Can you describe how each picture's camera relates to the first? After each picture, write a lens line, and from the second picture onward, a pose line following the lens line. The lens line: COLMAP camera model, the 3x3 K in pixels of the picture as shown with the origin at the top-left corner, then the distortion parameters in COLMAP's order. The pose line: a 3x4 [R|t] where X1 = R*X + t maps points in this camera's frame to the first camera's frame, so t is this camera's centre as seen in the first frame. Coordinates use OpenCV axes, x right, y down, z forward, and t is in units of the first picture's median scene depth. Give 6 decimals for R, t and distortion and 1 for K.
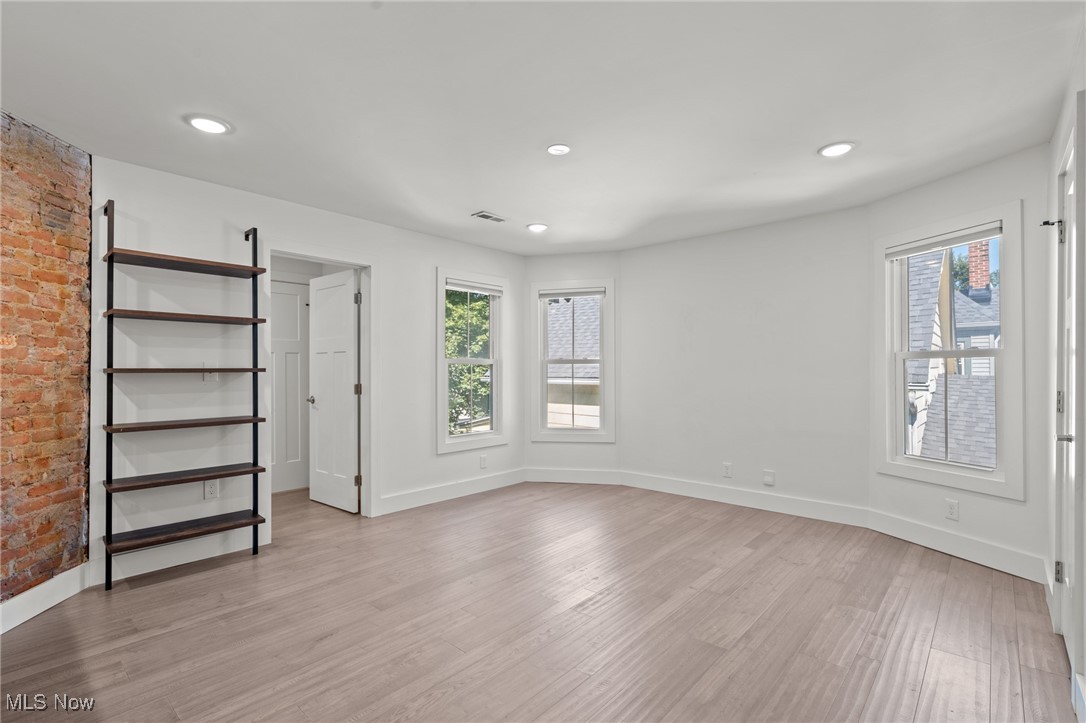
lens RADIAL K [[520.8, 0, 507.2], [0, 520.8, 364.4], [0, 0, 1]] dist [0.000585, -0.000814]
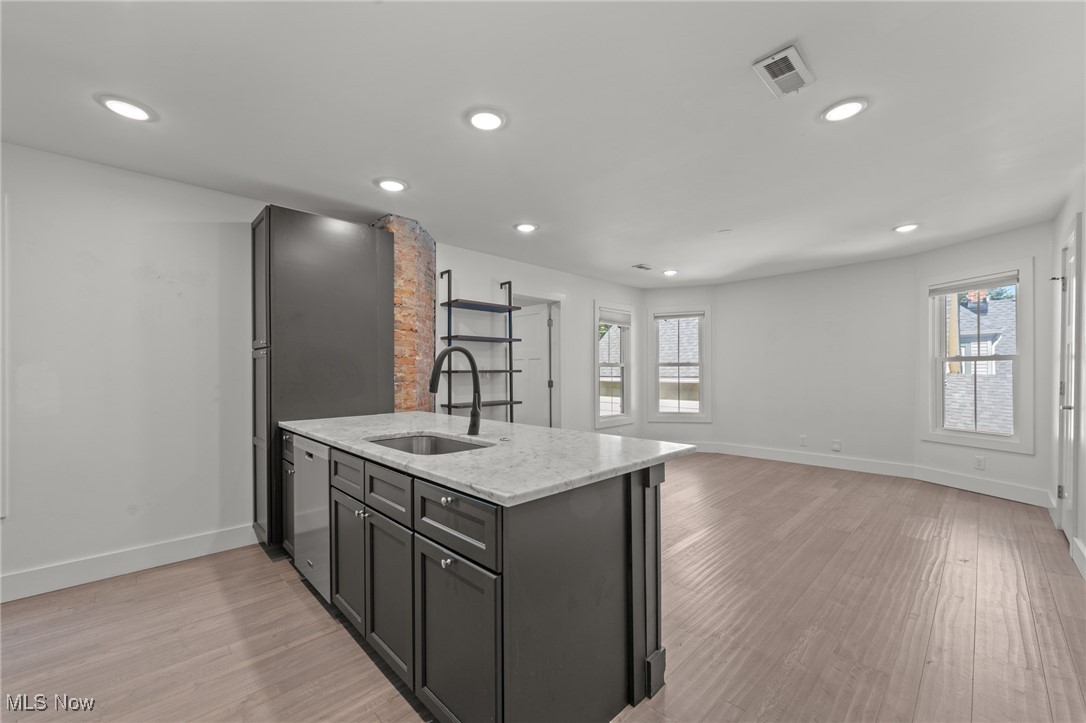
lens RADIAL K [[421.7, 0, 535.9], [0, 421.7, 371.5], [0, 0, 1]] dist [-0.001986, -0.000491]
pose [[0.997673, -0.003321, -0.068100, -0.349835], [0.004050, 0.999936, 0.010575, -0.001264], [0.068060, -0.010826, 0.997622, -0.301031]]
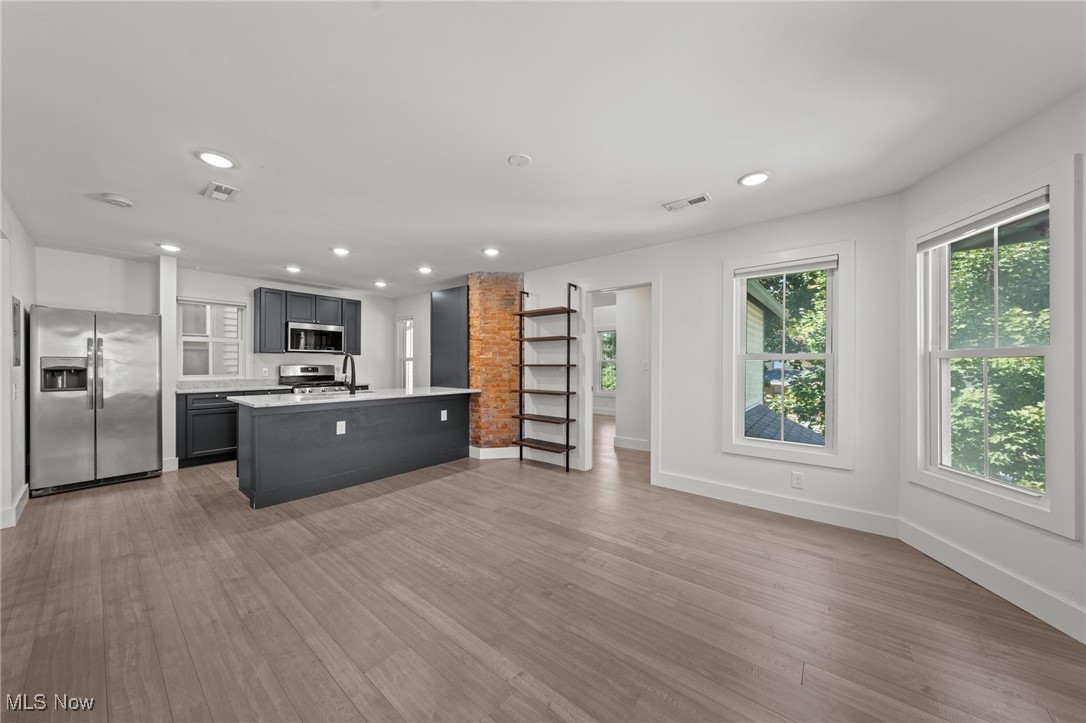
lens RADIAL K [[361.2, 0, 542.9], [0, 361.2, 360.7], [0, 0, 1]] dist [-0.001390, 0.000003]
pose [[0.075215, -0.006405, -0.997147, 0.723129], [0.009766, 0.999936, -0.005686, 0.001409], [0.997120, -0.009310, 0.075273, 0.847107]]
